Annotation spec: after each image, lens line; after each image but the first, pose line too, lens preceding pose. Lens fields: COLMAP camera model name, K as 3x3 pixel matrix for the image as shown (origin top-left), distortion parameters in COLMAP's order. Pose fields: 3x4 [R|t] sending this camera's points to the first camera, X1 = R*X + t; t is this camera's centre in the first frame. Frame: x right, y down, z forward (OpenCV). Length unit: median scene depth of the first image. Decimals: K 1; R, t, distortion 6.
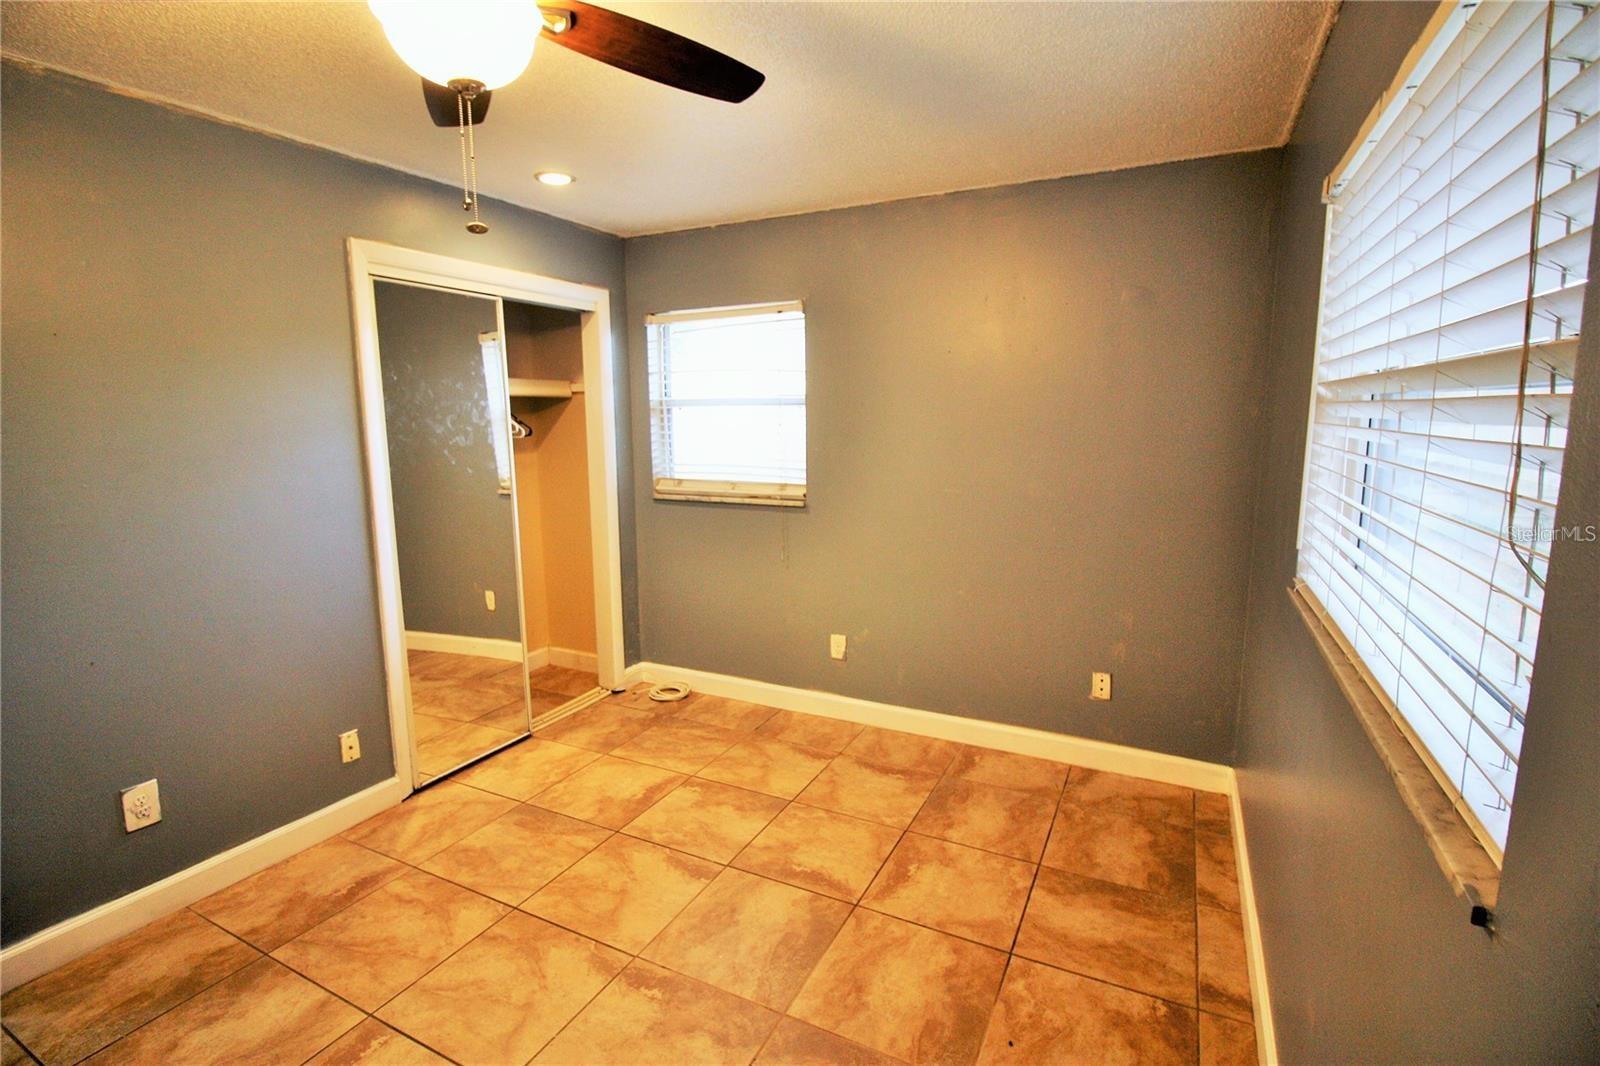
lens RADIAL K [[748.4, 0, 804.3], [0, 748.4, 524.8], [0, 0, 1]] dist [0.008283, -0.014597]
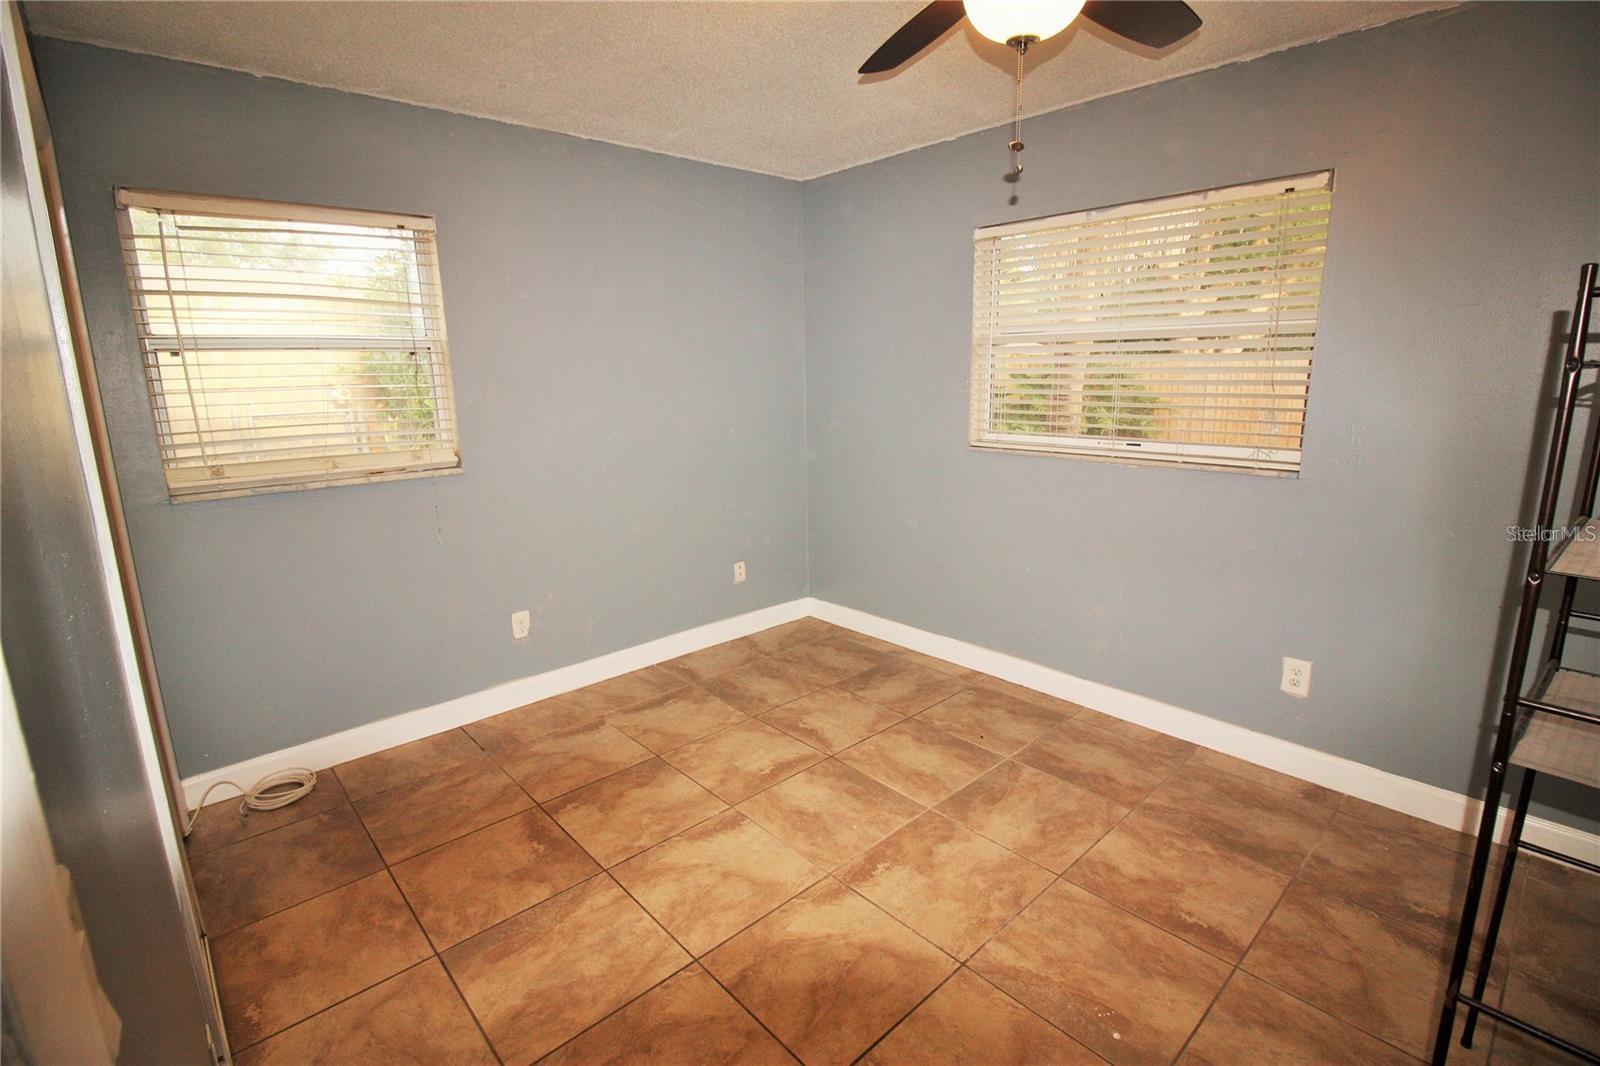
lens RADIAL K [[748.4, 0, 804.3], [0, 748.4, 524.8], [0, 0, 1]] dist [0.008283, -0.014597]
pose [[0.352215, -0.191435, 0.916132, -0.809814], [0.152839, 0.977482, 0.145495, -0.040572], [-0.923355, 0.088775, 0.373542, 0.442558]]
